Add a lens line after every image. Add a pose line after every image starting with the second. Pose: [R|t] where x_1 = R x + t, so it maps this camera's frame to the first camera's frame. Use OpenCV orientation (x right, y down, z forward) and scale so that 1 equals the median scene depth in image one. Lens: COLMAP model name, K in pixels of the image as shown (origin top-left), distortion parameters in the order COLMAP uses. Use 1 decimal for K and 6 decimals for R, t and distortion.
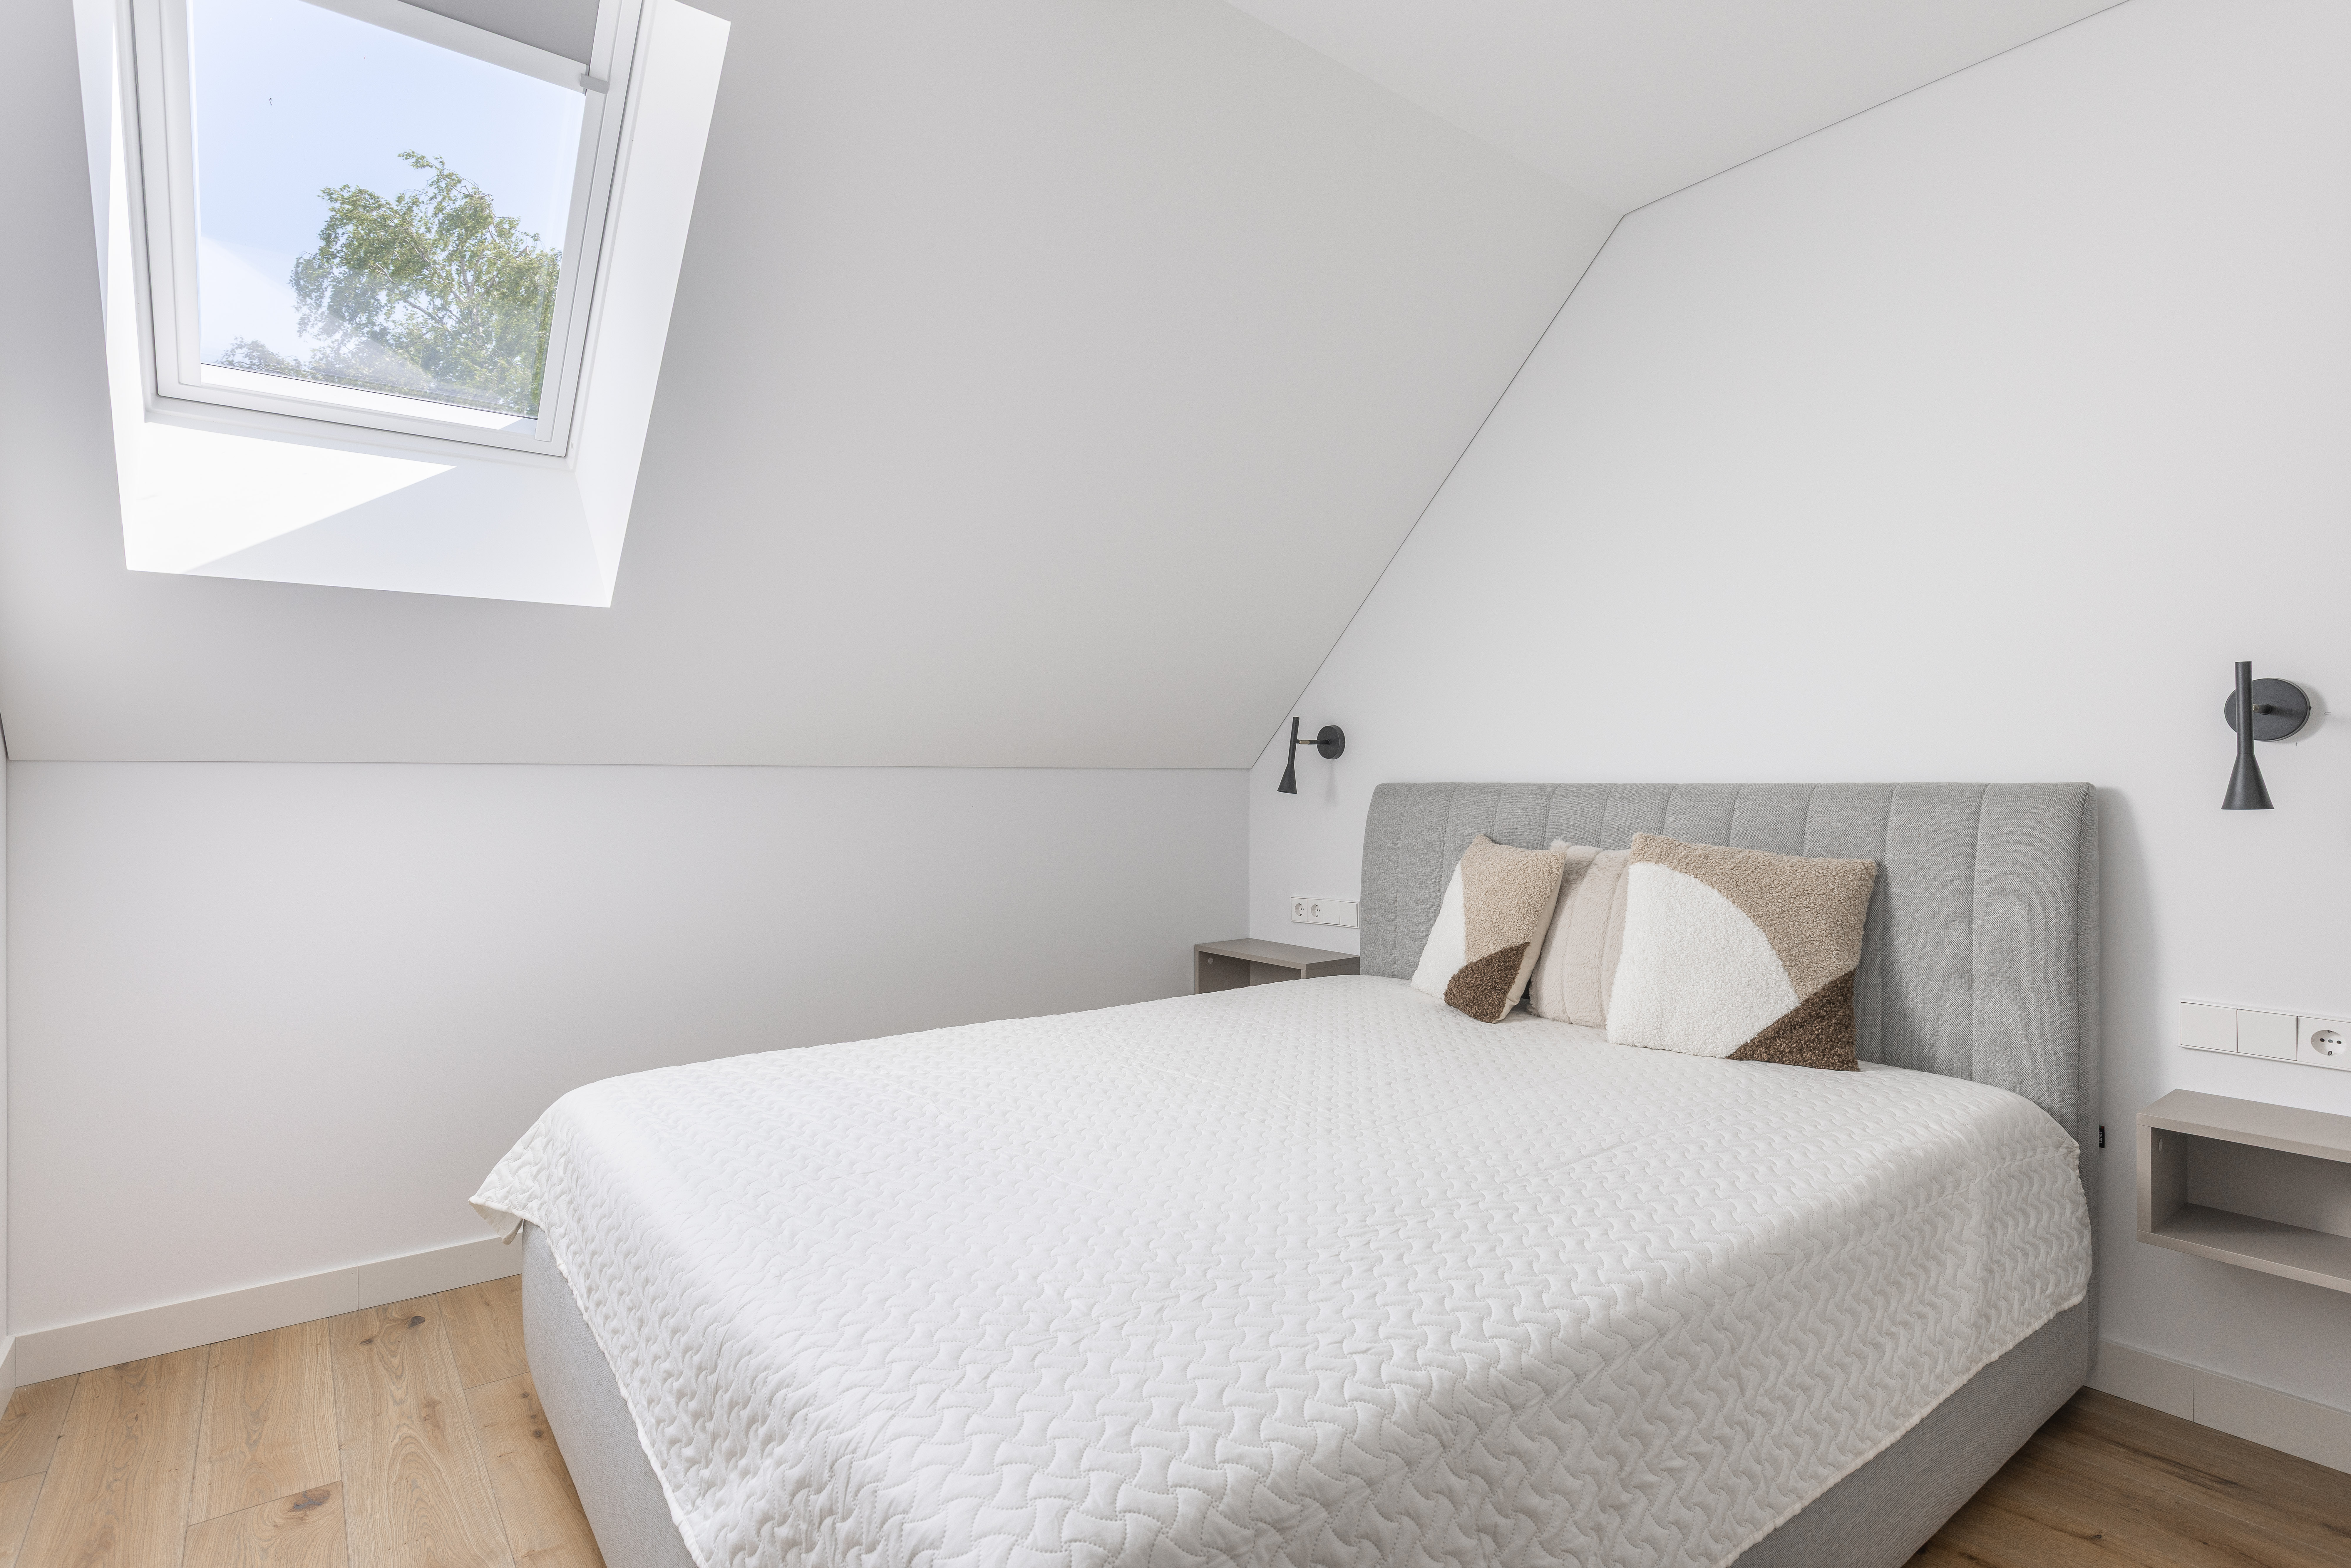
lens RADIAL K [[1215.2, 0, 1181.4], [0, 1215.2, 748.5], [0, 0, 1]] dist [0.002513, 0.047051]
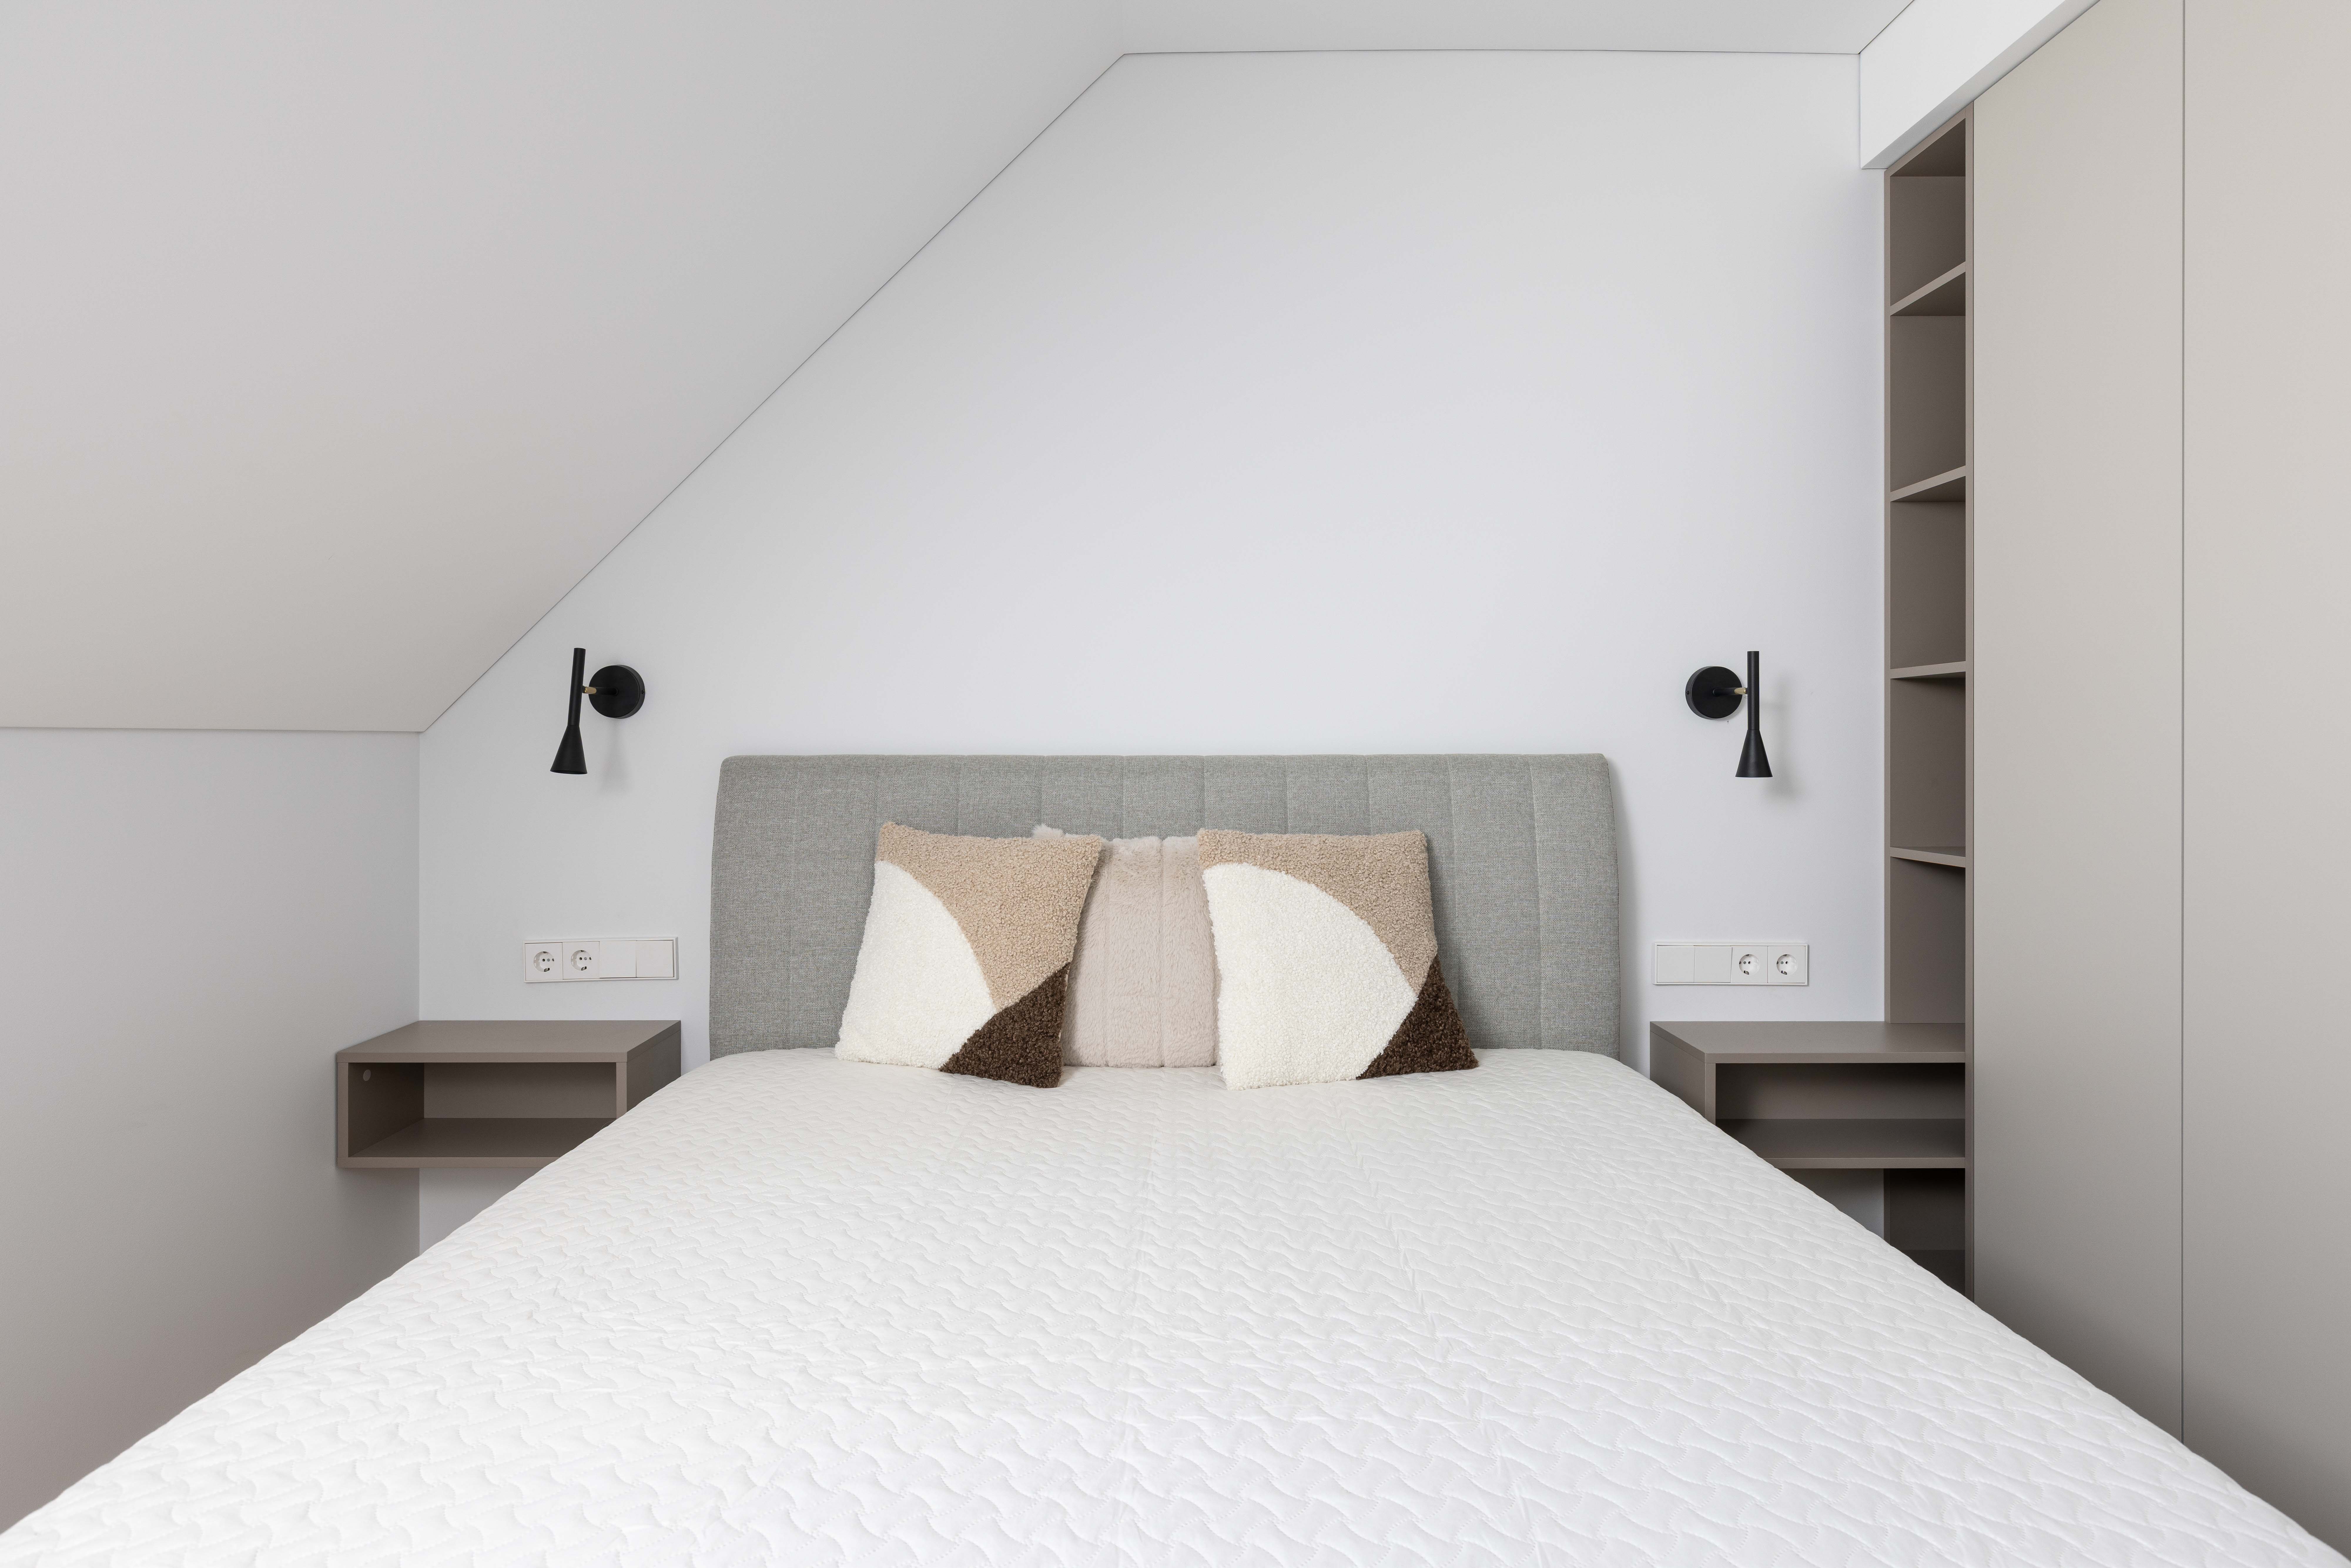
lens RADIAL K [[1215.2, 0, 1181.4], [0, 1215.2, 748.5], [0, 0, 1]] dist [0.002513, 0.047051]
pose [[0.617232, 0.002841, 0.786776, -0.280541], [-0.020138, 0.999723, 0.012189, 0.014717], [-0.786523, -0.023368, 0.617118, 0.530168]]
